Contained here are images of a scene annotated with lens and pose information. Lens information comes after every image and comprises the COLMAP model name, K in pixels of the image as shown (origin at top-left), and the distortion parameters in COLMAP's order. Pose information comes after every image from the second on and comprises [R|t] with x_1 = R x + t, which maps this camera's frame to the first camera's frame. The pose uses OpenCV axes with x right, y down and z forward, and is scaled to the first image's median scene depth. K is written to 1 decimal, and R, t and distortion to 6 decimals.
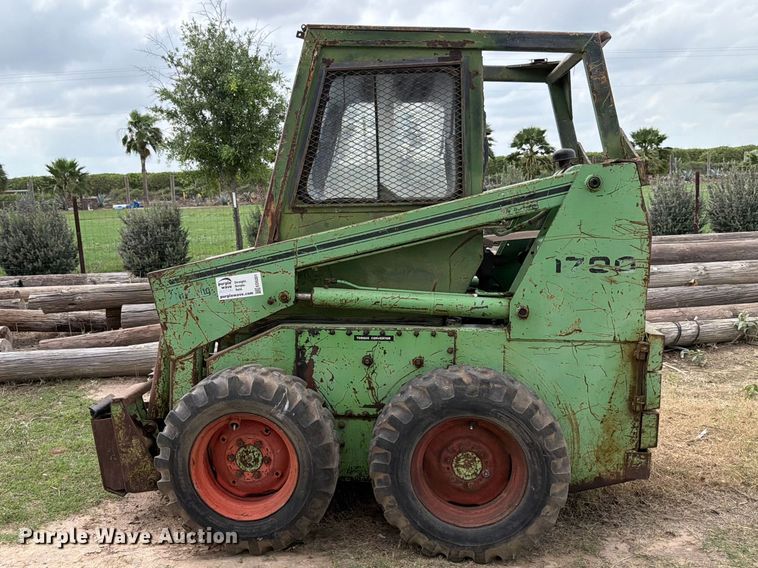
lens RADIAL K [[723.4, 0, 335.8], [0, 723.4, 297.7], [0, 0, 1]] dist [0.145905, -0.298641]
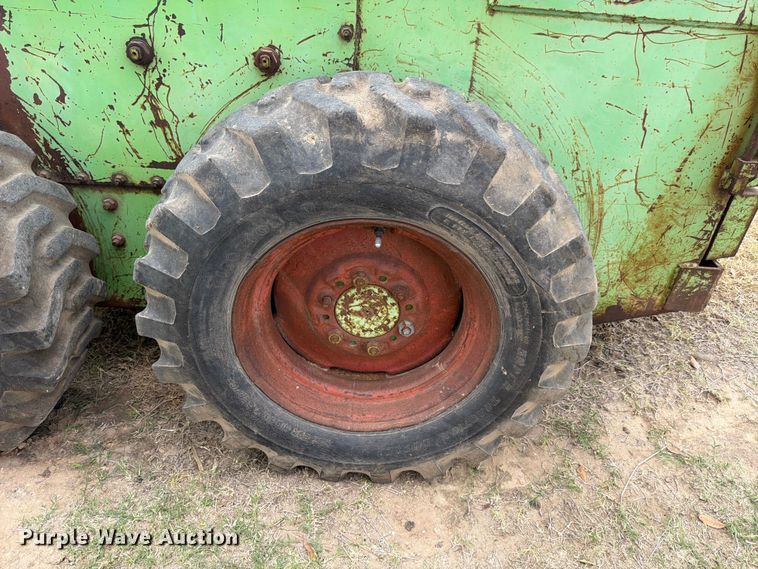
lens RADIAL K [[553.3, 0, 385.1], [0, 553.3, 309.4], [0, 0, 1]] dist [-0.012418, -0.002899]
pose [[0.993509, -0.006068, 0.113593, 0.147446], [-0.048905, 0.878802, 0.474674, 0.063820], [-0.102706, -0.477148, 0.872801, 0.682332]]
